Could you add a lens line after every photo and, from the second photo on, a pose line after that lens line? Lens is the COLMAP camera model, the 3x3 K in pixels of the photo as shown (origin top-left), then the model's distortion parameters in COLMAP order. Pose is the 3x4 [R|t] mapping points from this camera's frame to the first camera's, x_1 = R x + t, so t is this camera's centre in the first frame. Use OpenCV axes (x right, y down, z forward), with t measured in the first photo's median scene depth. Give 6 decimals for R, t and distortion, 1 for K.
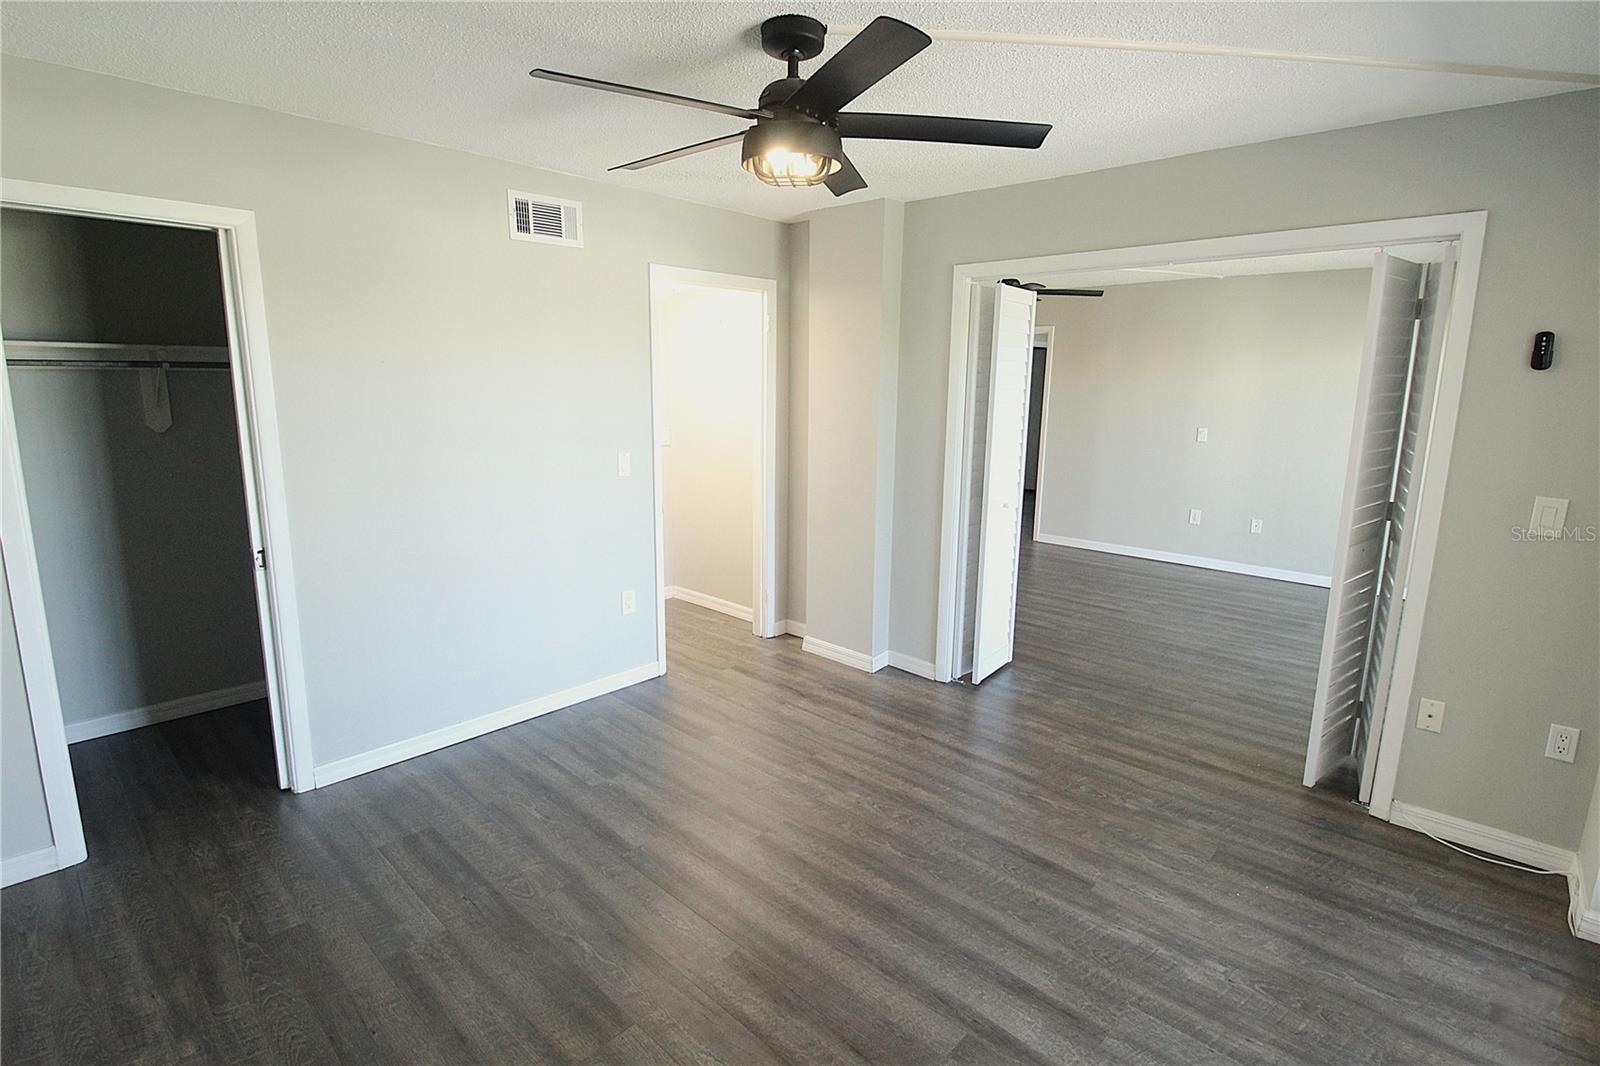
lens RADIAL K [[765.4, 0, 770.9], [0, 765.4, 522.3], [0, 0, 1]] dist [0.004602, -0.017372]
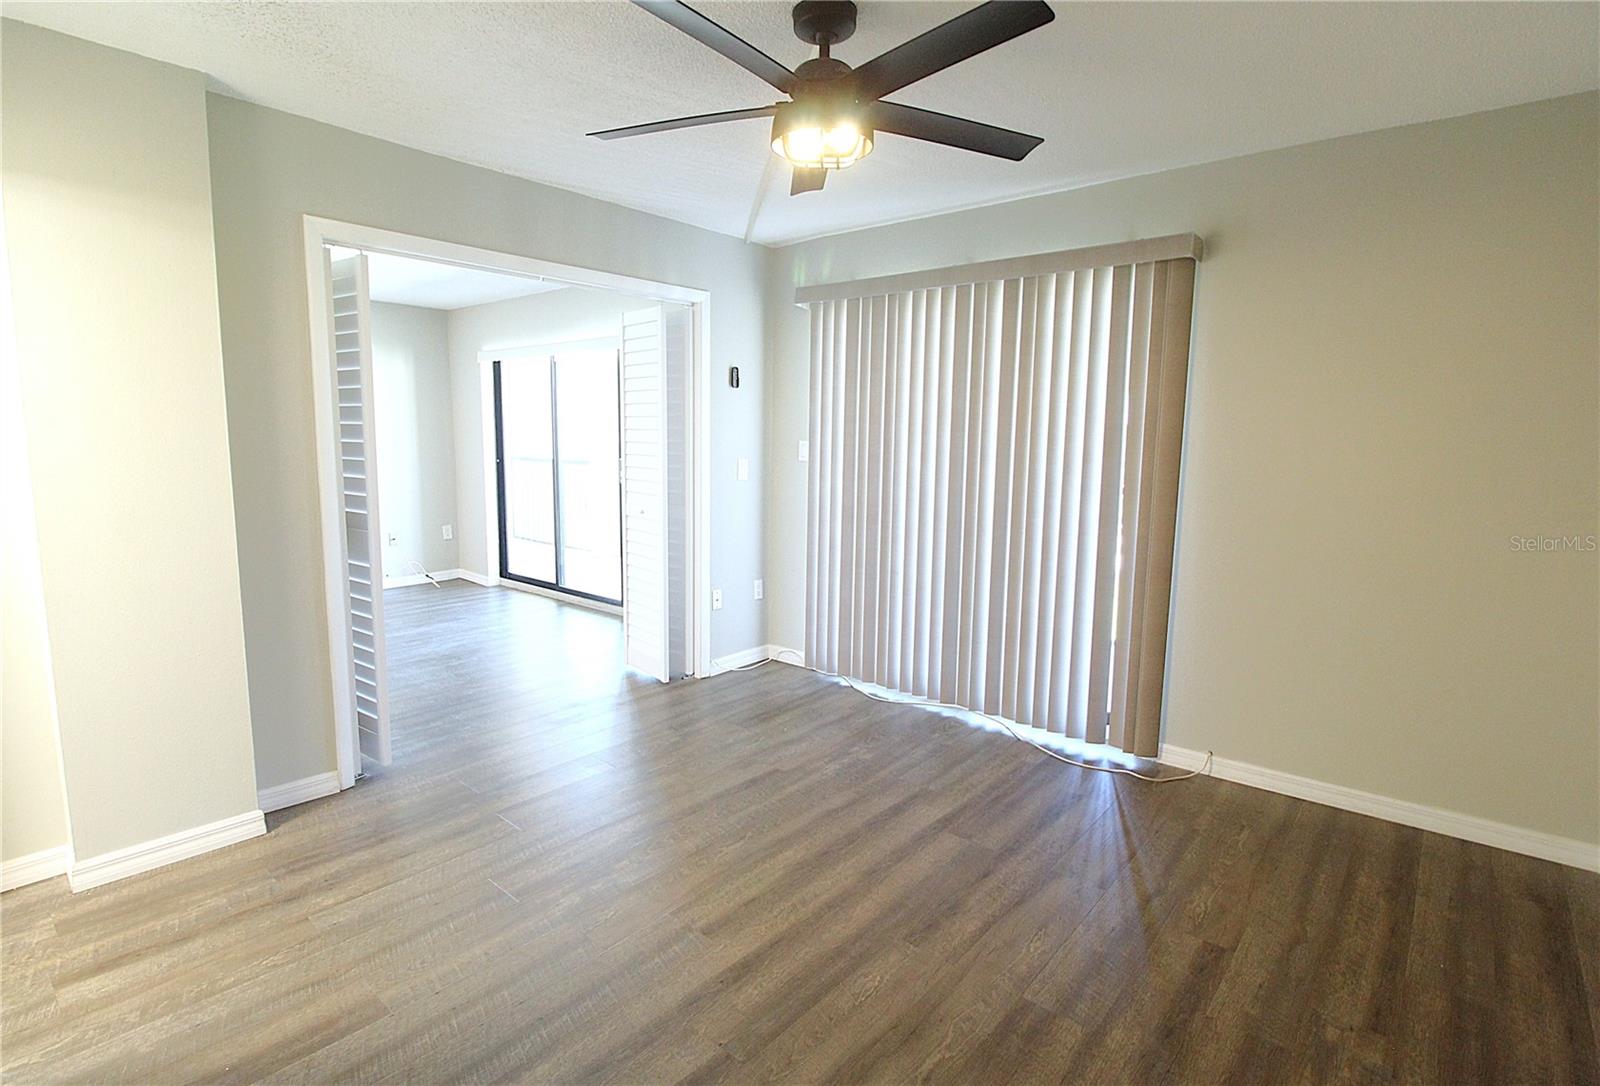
lens RADIAL K [[780.1, 0, 800.0], [0, 780.1, 543.0], [0, 0, 1]] dist [-0.002454, -0.000903]
pose [[-0.060795, -0.149832, 0.986841, -0.870433], [0.167425, 0.973131, 0.158065, -0.110349], [-0.984009, 0.174832, -0.034076, 0.976805]]
